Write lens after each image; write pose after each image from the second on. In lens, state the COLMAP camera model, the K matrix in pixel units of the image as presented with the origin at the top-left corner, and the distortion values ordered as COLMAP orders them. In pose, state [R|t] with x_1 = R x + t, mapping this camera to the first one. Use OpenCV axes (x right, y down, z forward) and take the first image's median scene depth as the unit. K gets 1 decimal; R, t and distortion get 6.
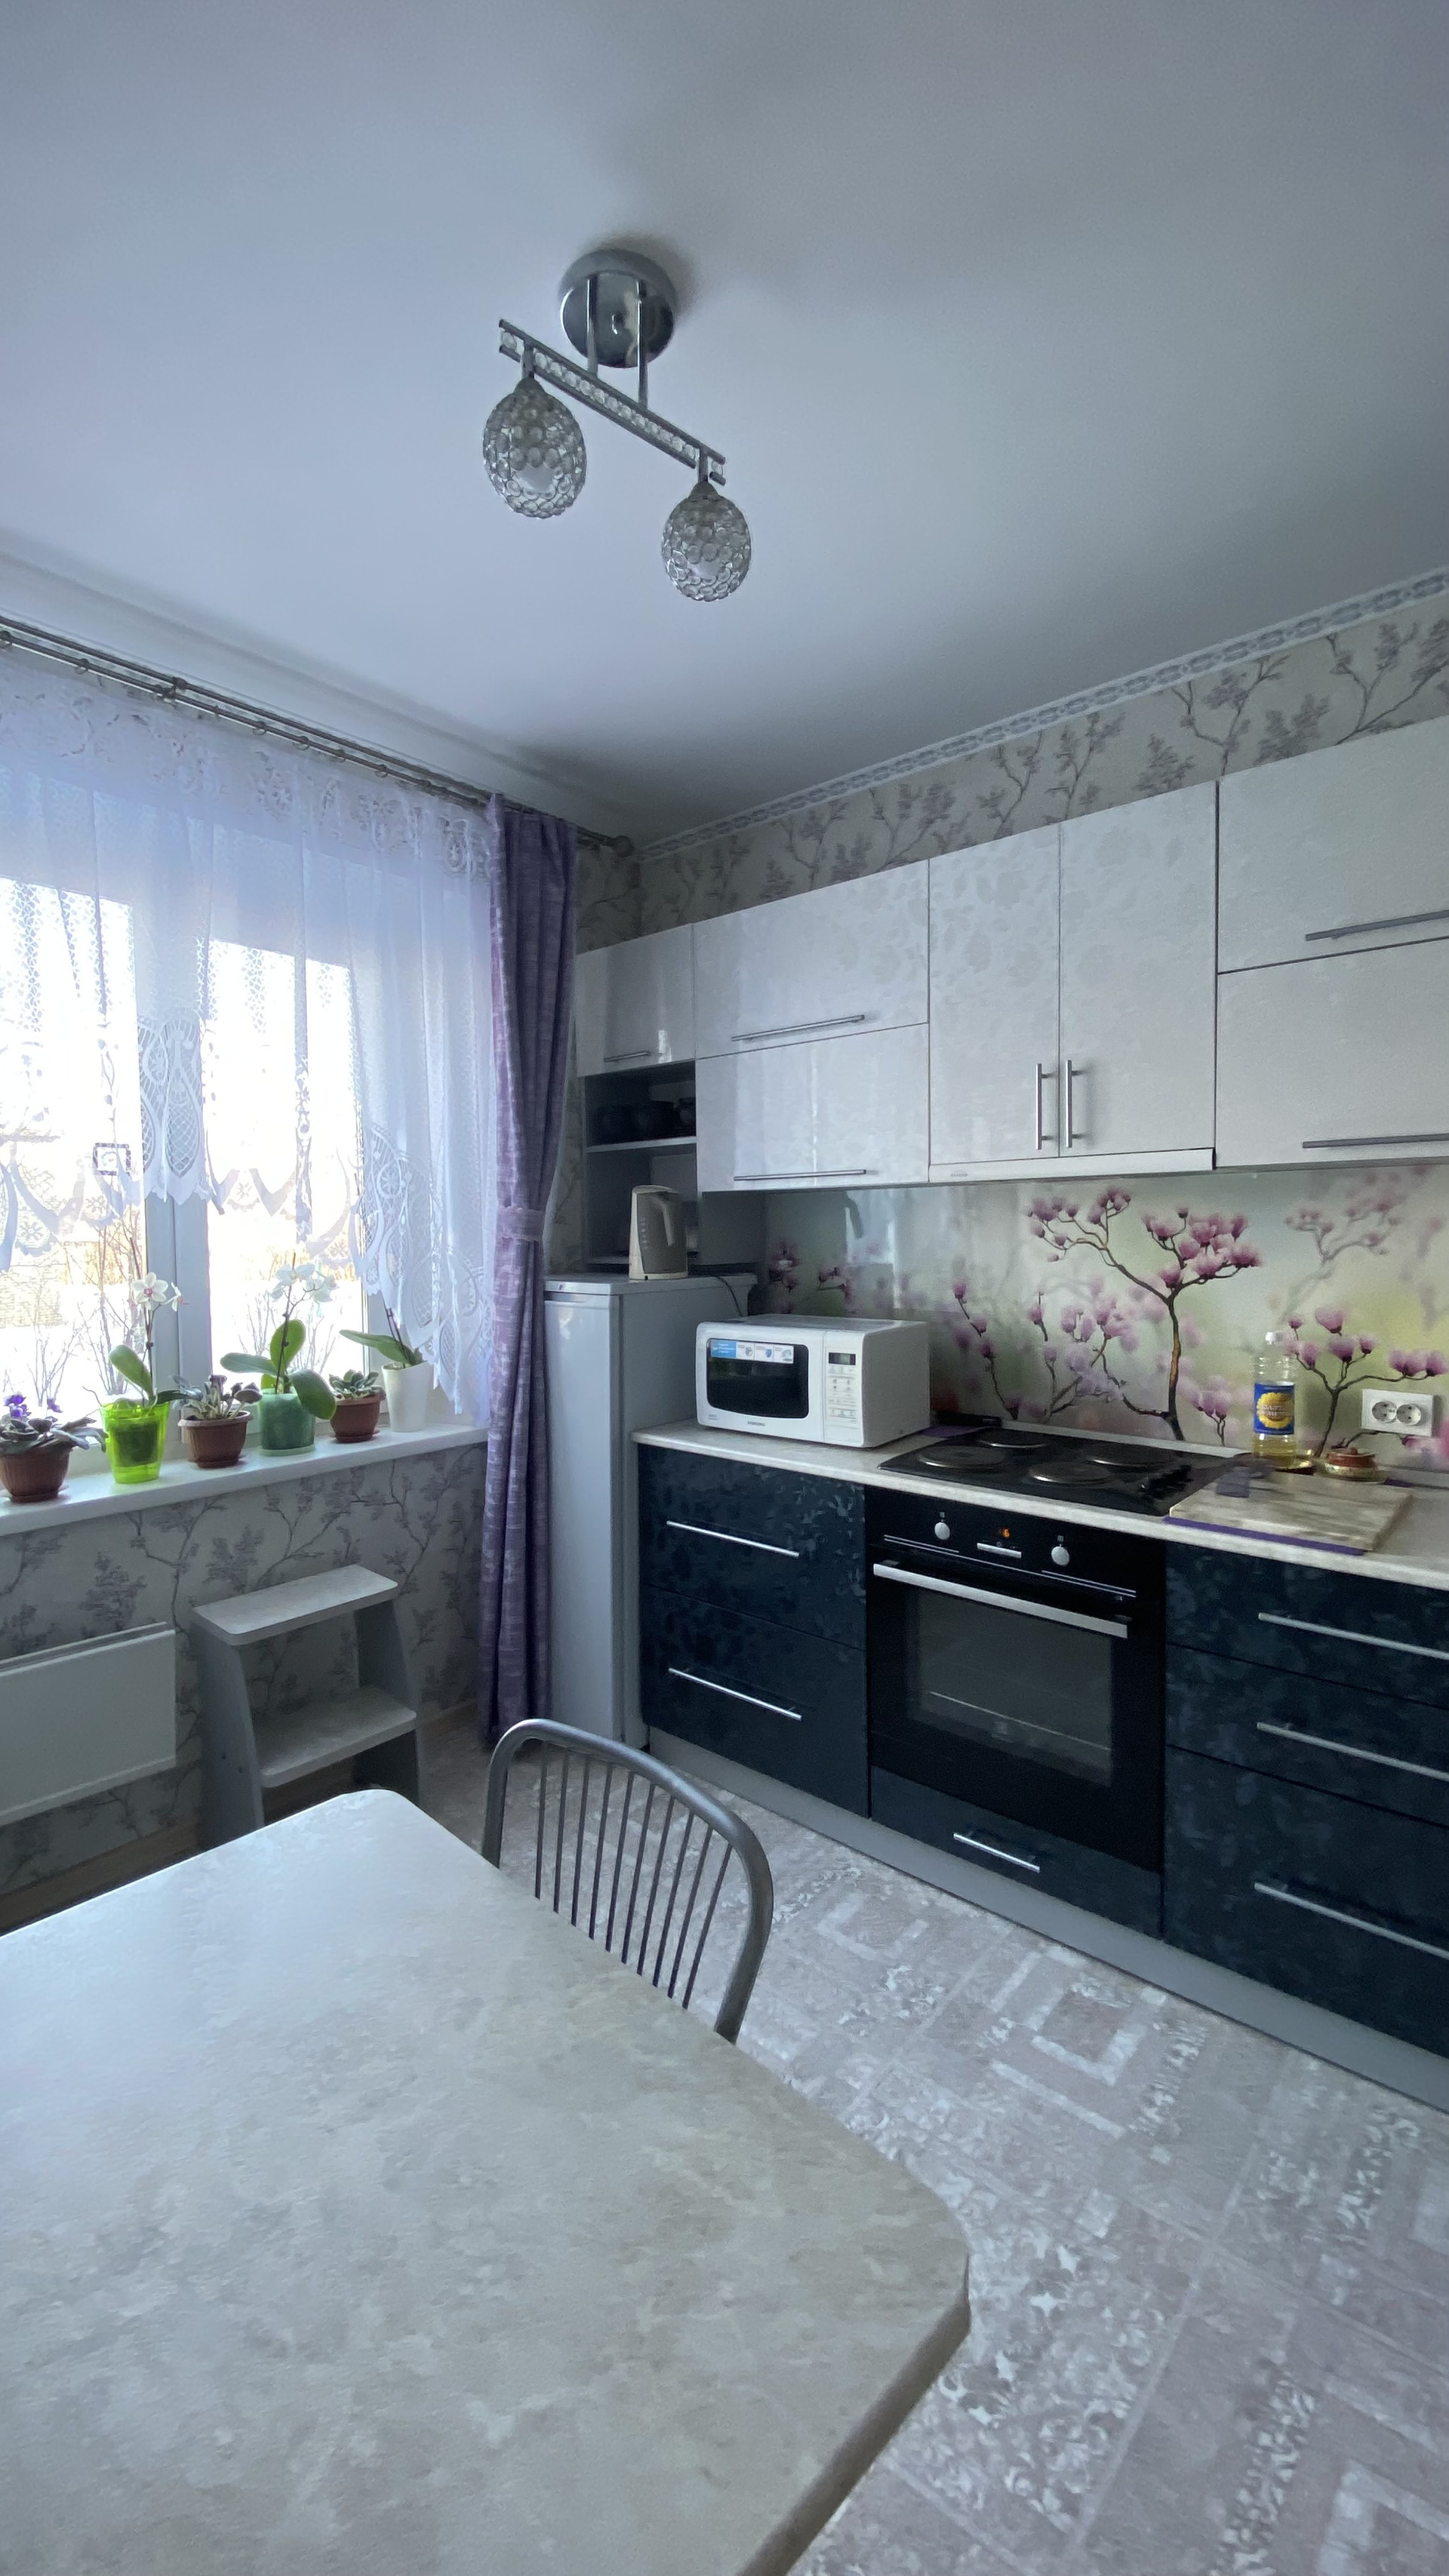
lens RADIAL K [[1062.8, 0, 719.6], [0, 1062.8, 1277.7], [0, 0, 1]] dist [-0.000648, -0.009176]
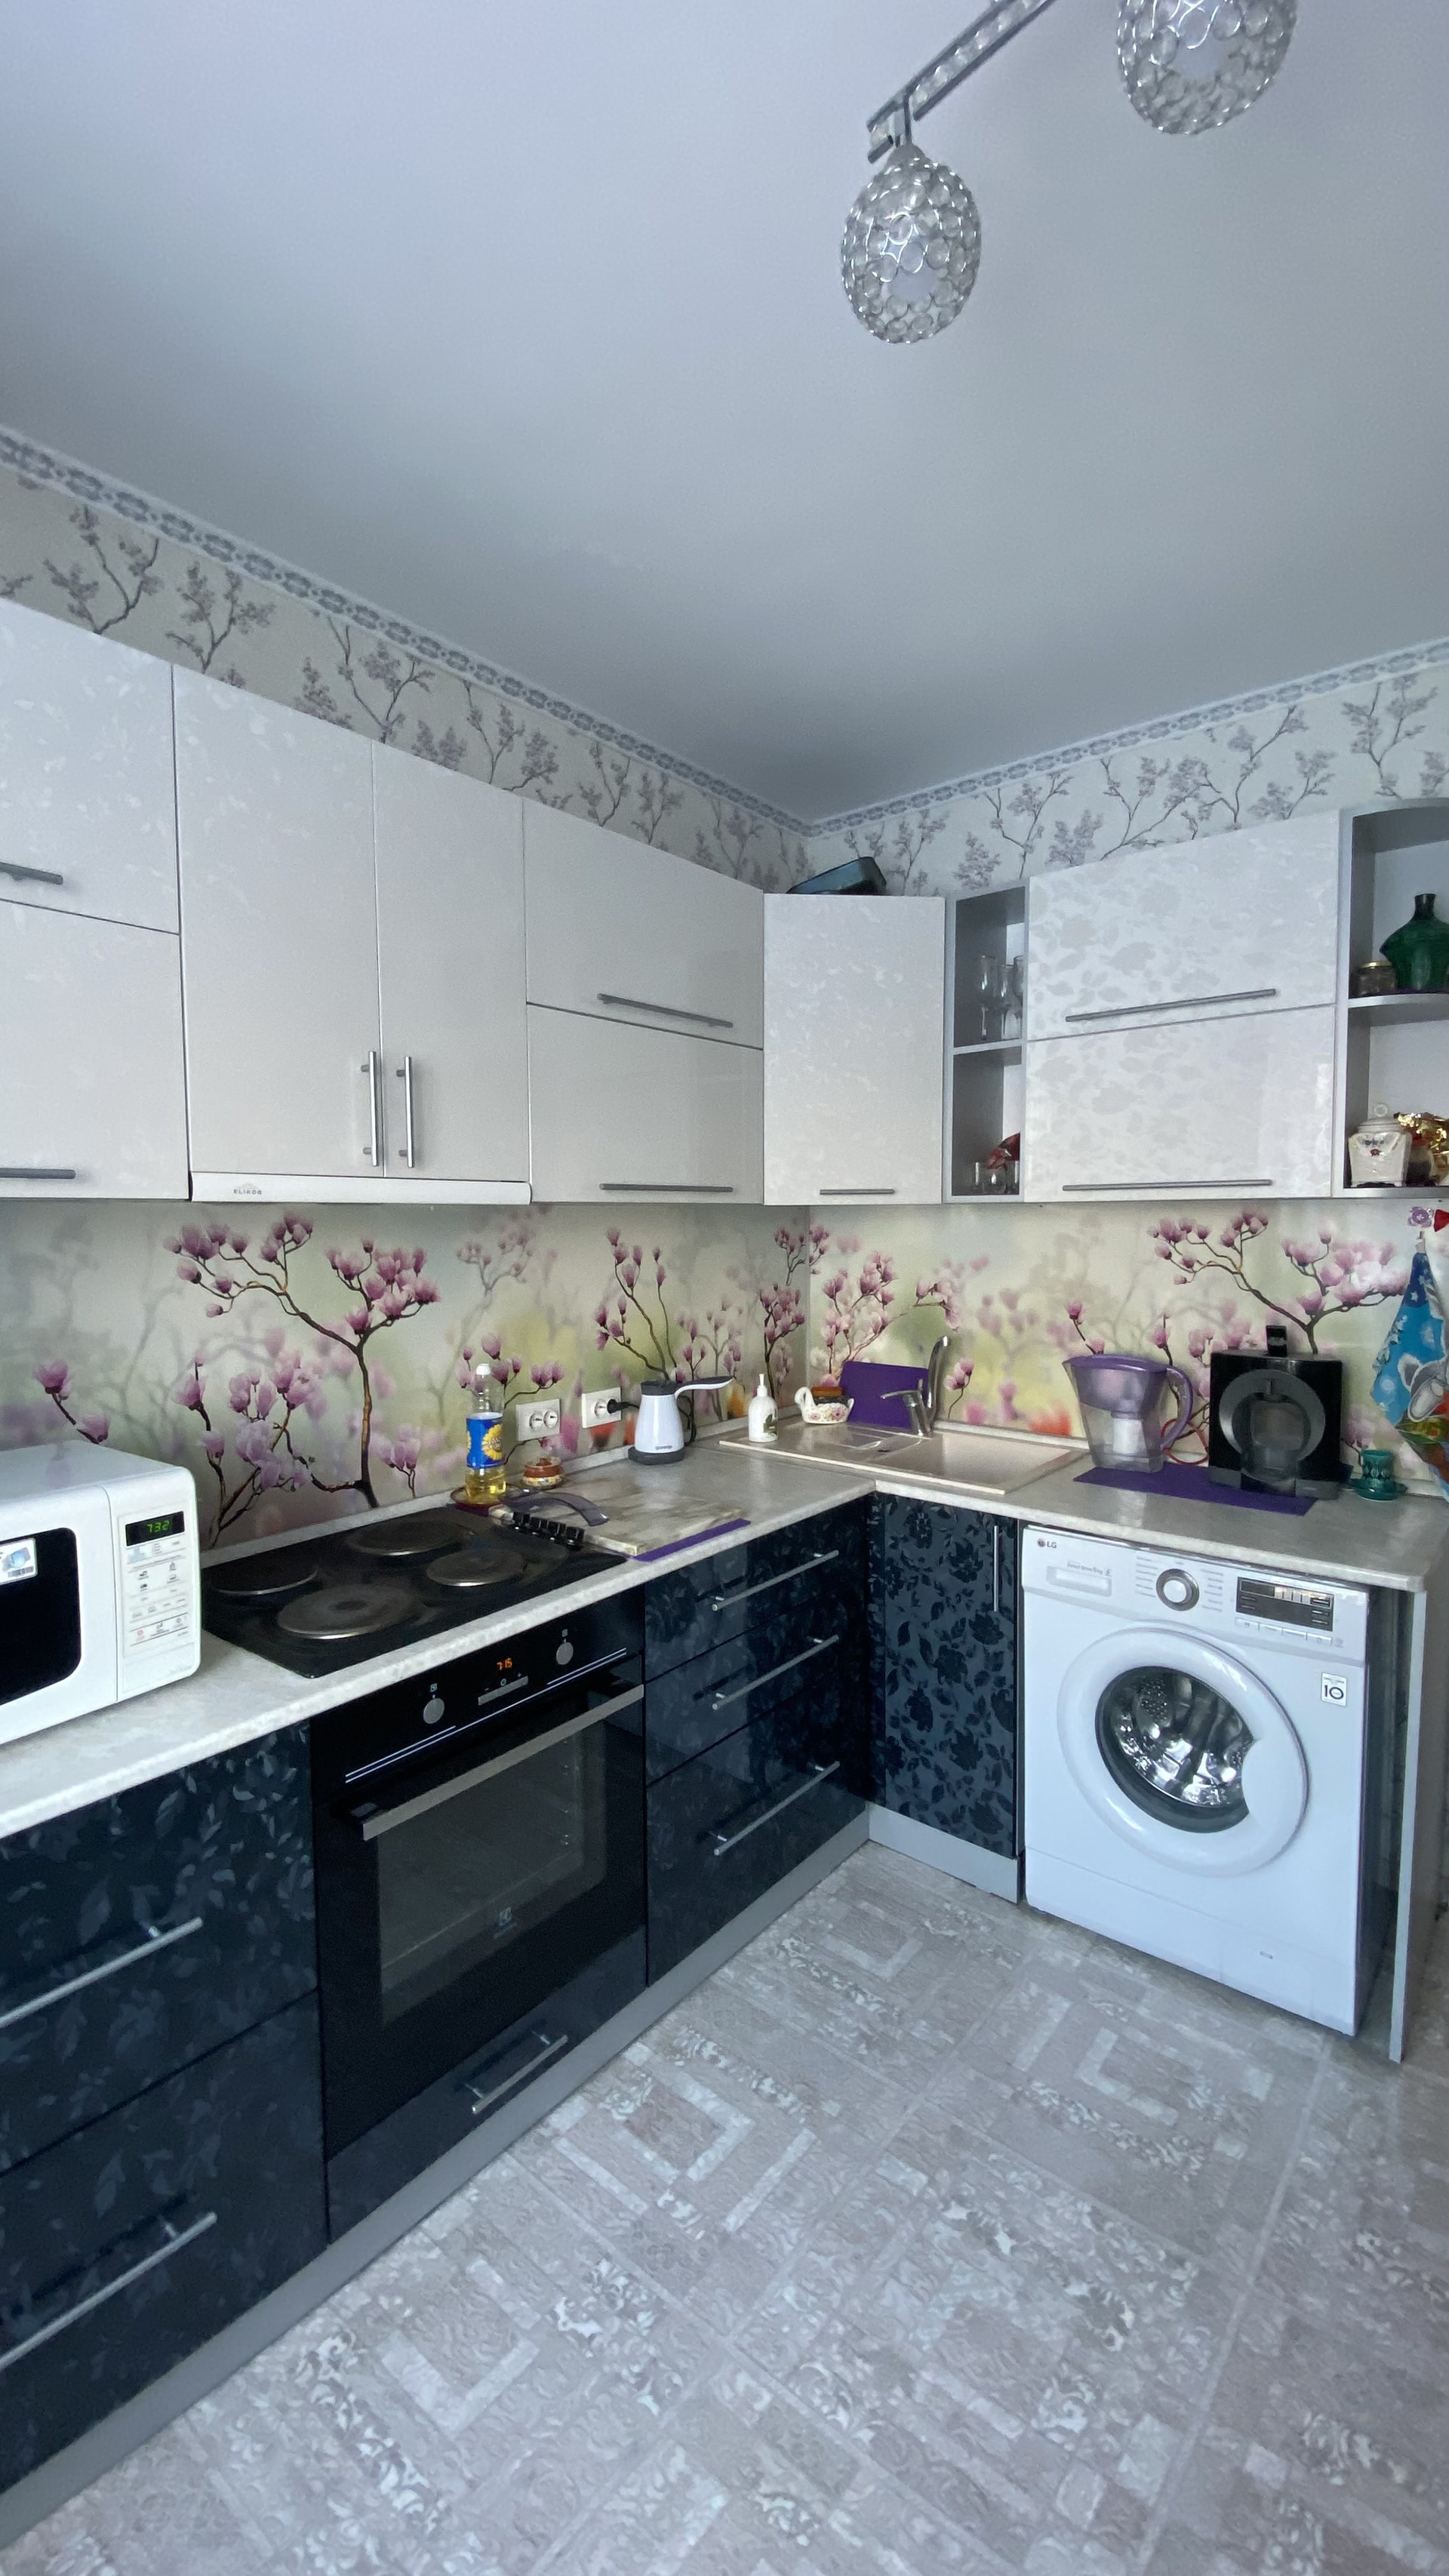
lens RADIAL K [[1062.8, 0, 715.3], [0, 1062.8, 1267.7], [0, 0, 1]] dist [-0.000648, -0.009176]
pose [[-0.025565, -0.041077, 0.998829, -0.447527], [0.049259, 0.997890, 0.042299, -0.068228], [-0.998459, 0.050283, -0.023488, 0.760947]]
